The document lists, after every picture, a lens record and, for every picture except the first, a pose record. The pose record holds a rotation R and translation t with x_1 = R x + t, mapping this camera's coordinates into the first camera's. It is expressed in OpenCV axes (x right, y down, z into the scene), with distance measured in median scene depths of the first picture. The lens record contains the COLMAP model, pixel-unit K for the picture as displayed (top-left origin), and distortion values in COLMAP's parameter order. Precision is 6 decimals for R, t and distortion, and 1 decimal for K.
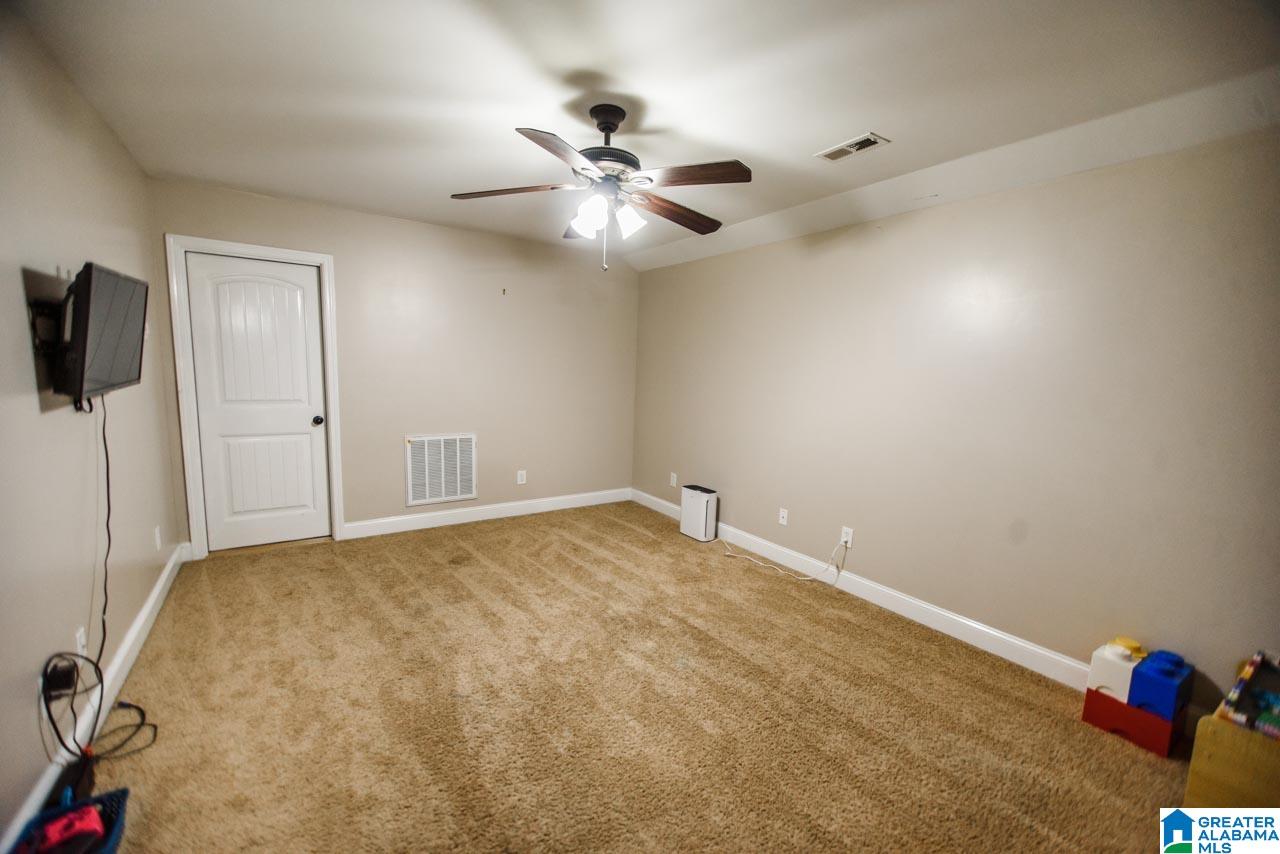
lens RADIAL K [[511.4, 0, 636.1], [0, 511.4, 427.2], [0, 0, 1]] dist [-0.001348, -0.000375]
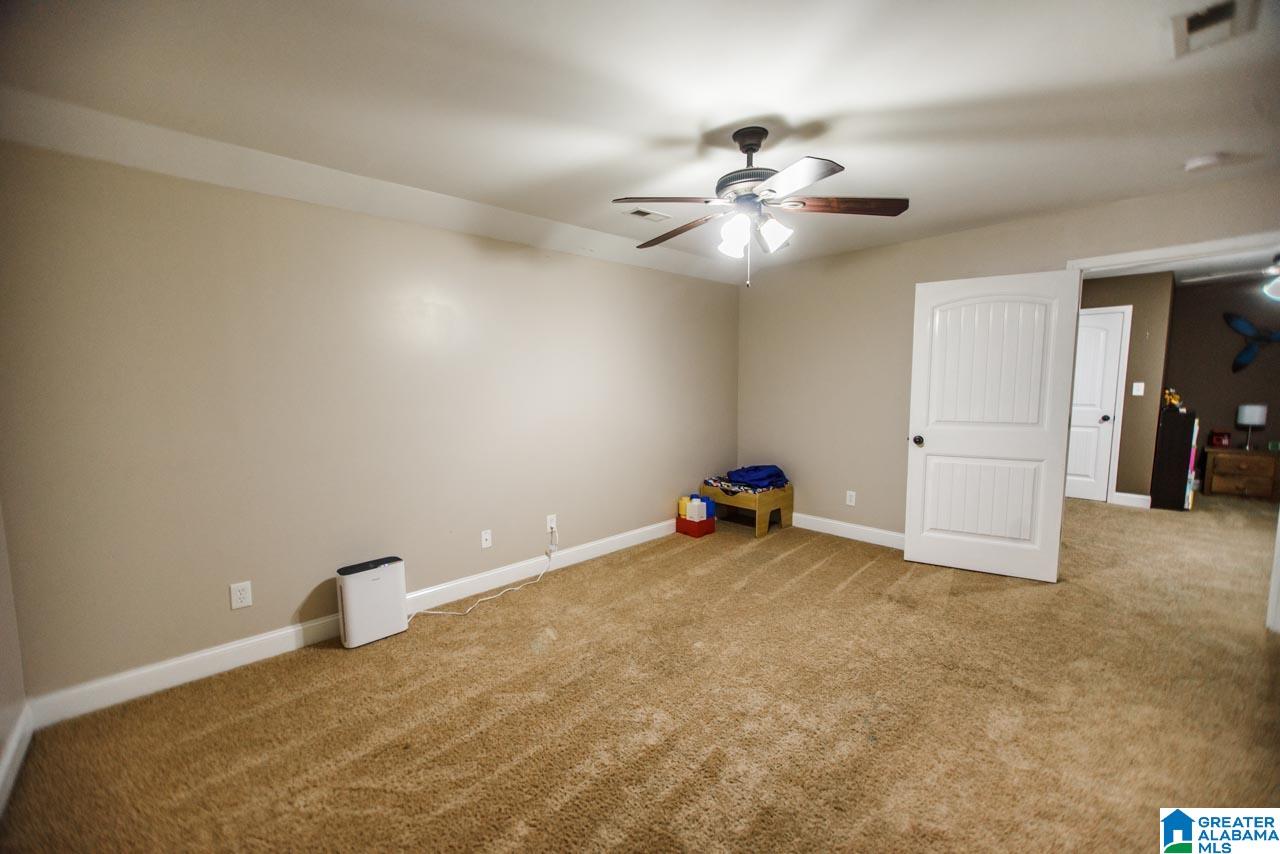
lens RADIAL K [[511.4, 0, 636.2], [0, 511.4, 429.1], [0, 0, 1]] dist [-0.001348, -0.000375]
pose [[-0.134882, -0.131861, 0.982049, -0.674015], [0.133335, 0.979676, 0.149856, -0.131346], [-0.981850, 0.151154, -0.114559, 0.865664]]
